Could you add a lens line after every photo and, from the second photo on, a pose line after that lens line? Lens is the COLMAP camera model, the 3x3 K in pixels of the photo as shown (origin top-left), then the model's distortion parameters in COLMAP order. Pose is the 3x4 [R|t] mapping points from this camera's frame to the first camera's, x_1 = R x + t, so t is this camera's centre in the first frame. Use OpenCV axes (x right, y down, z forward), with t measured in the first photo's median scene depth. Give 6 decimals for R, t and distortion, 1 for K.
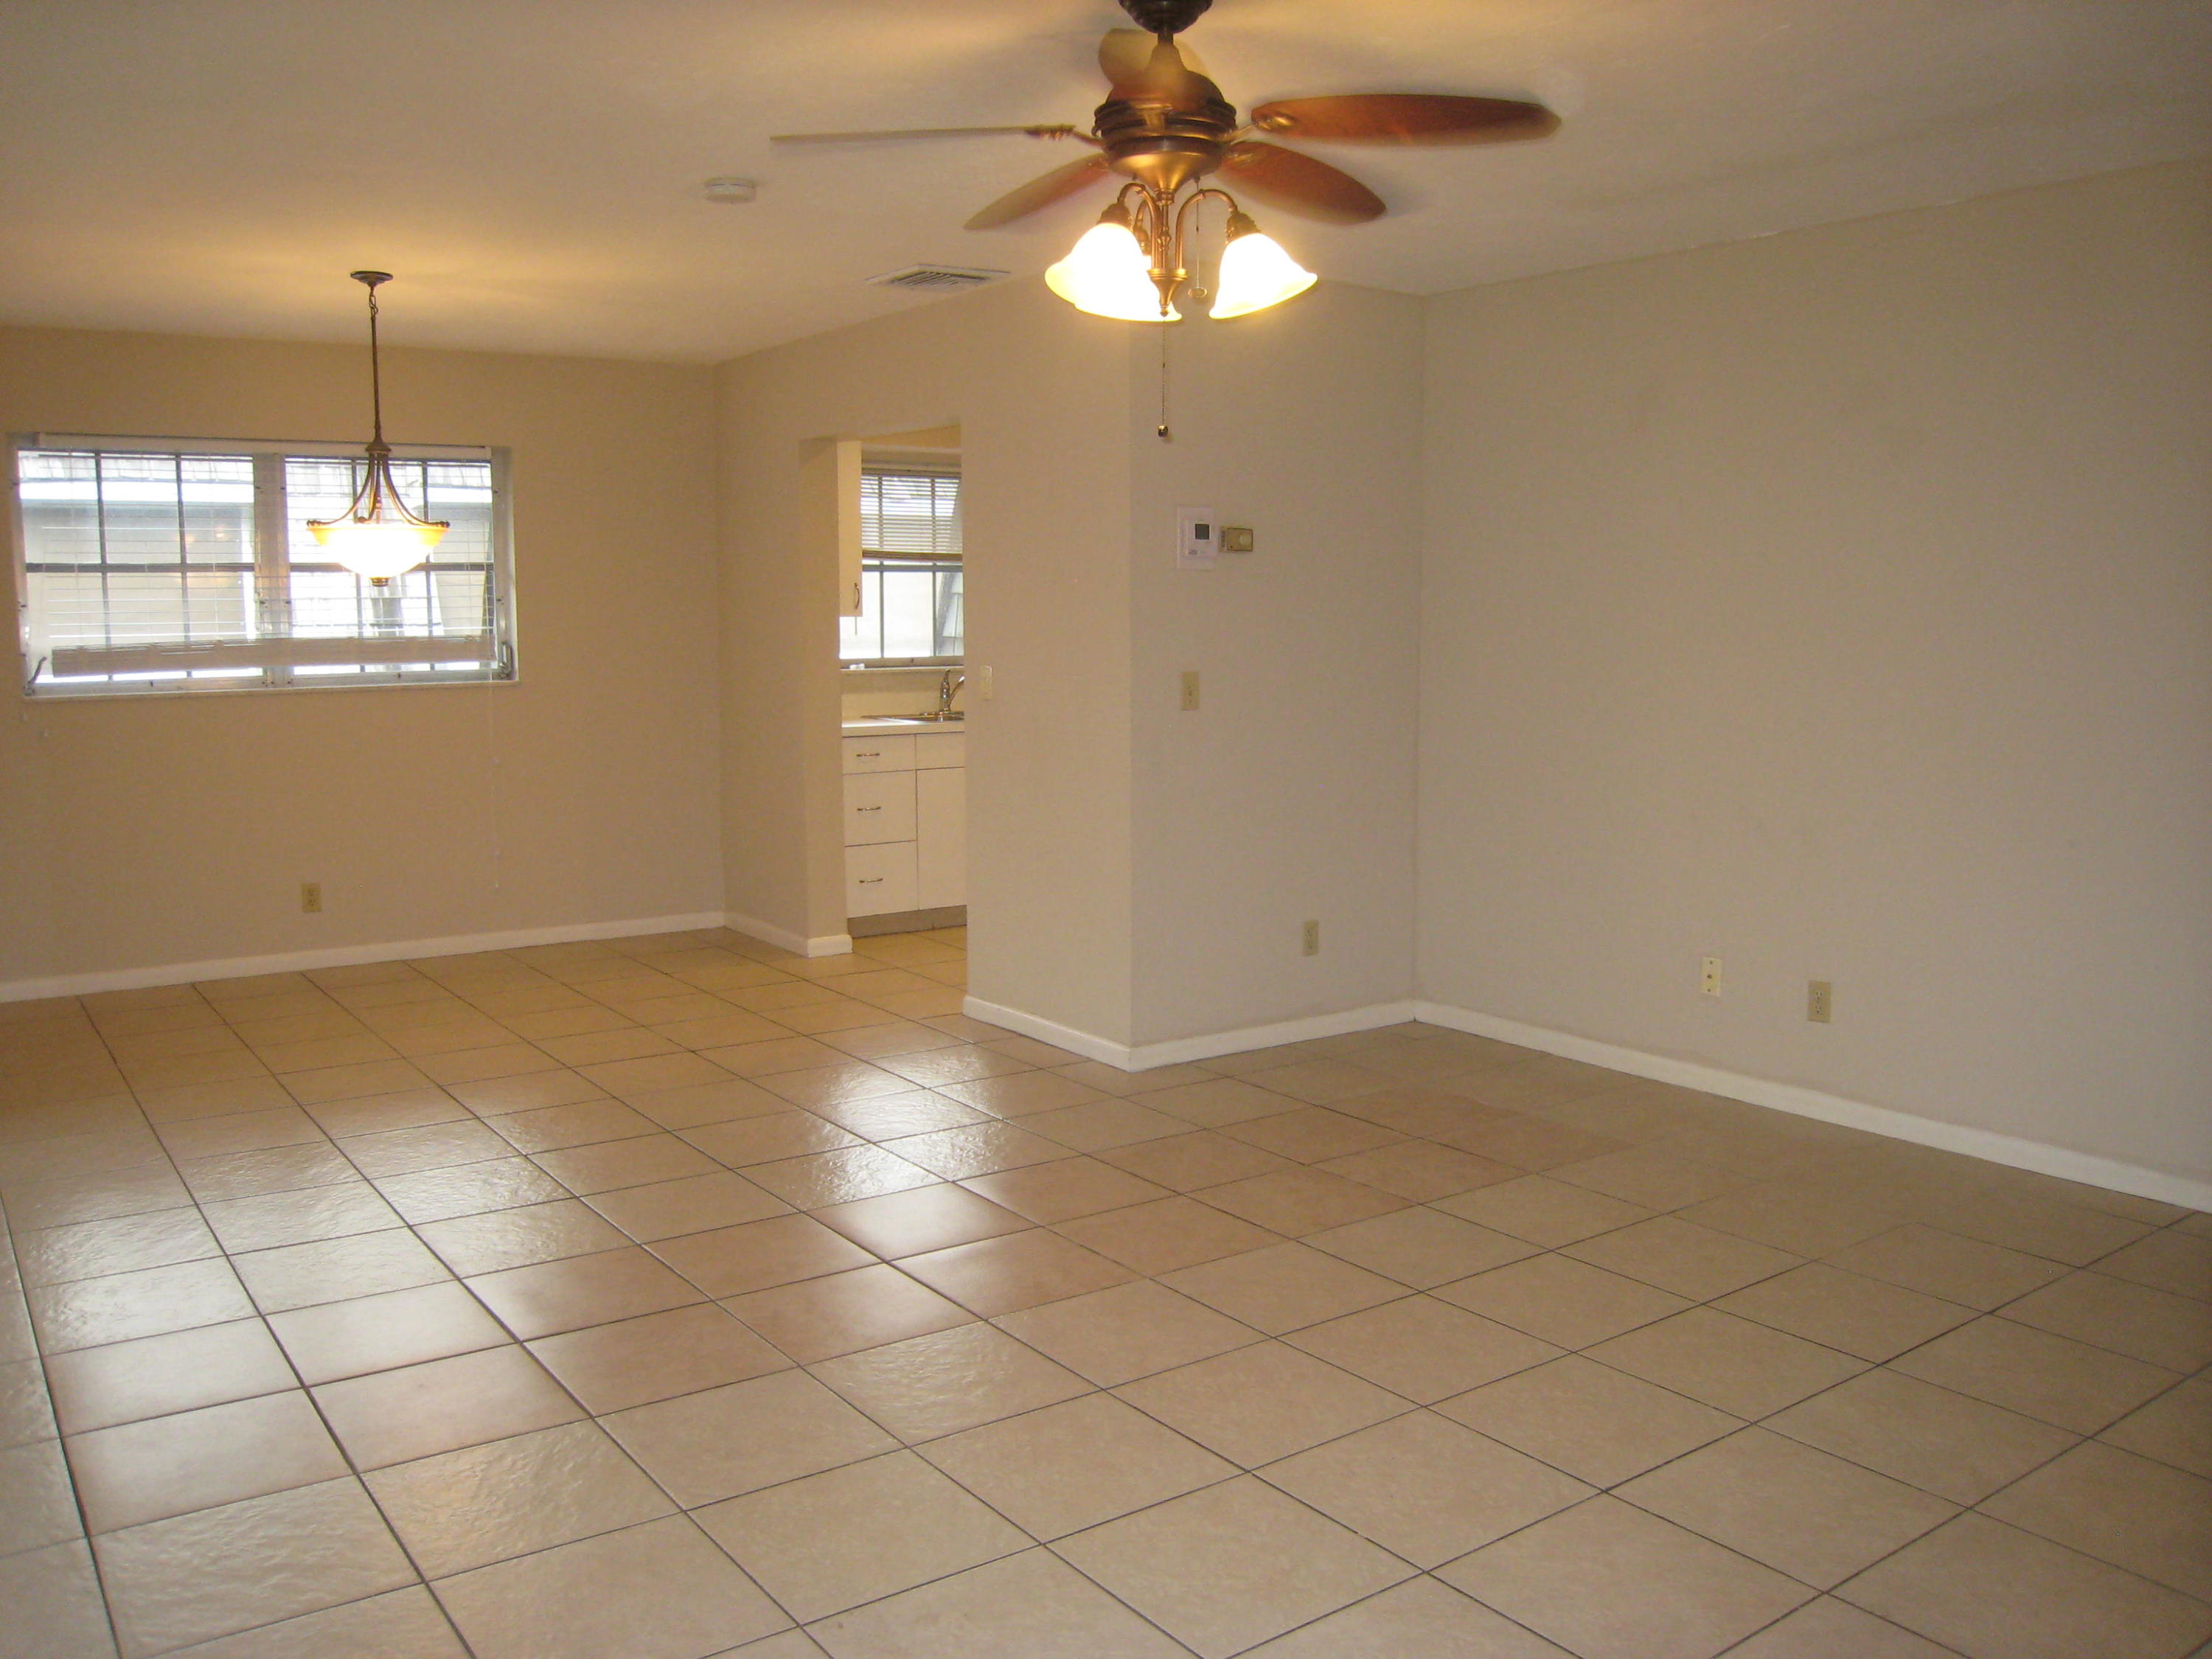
lens RADIAL K [[1824.5, 0, 1106.0], [0, 1824.5, 829.5], [0, 0, 1]] dist [-0.156744, 0.104027]
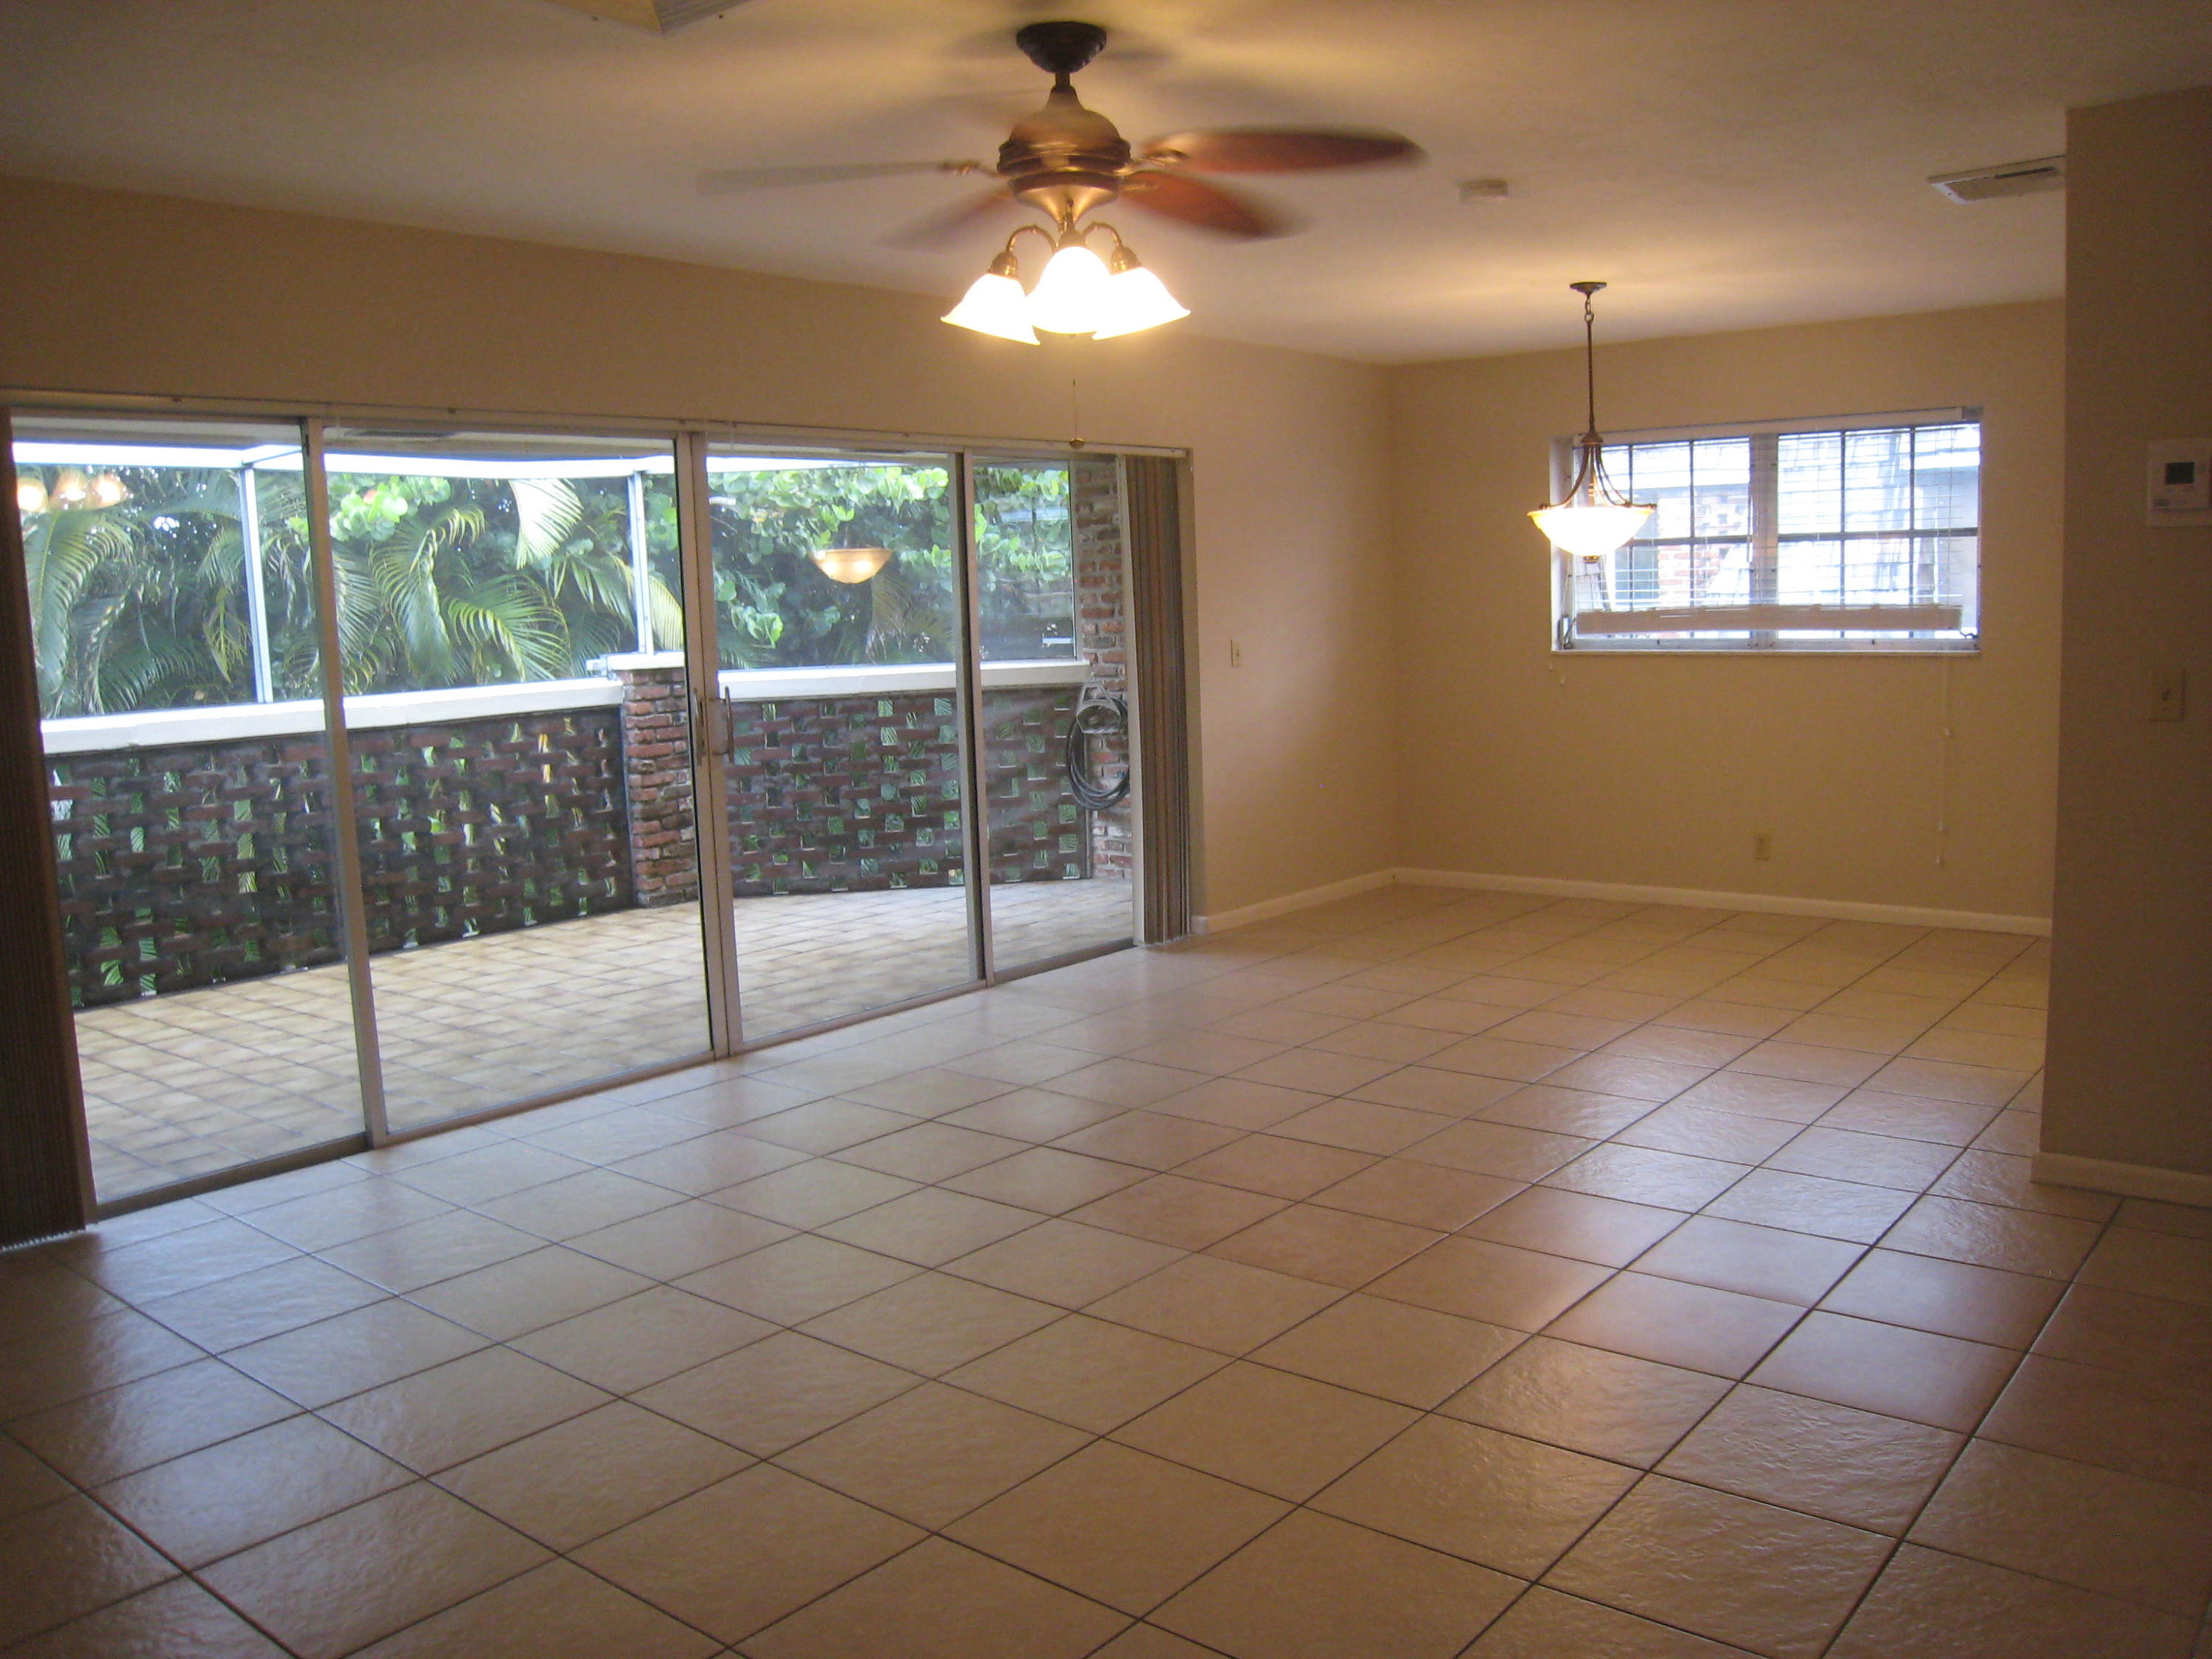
lens RADIAL K [[1814.6, 0, 1151.6], [0, 1814.6, 848.7], [0, 0, 1]] dist [-0.162385, 0.107068]
pose [[0.267459, 0.127150, -0.955143, 0.495769], [-0.085551, 0.990474, 0.107898, -0.045330], [0.959764, 0.052856, 0.275789, 0.347137]]
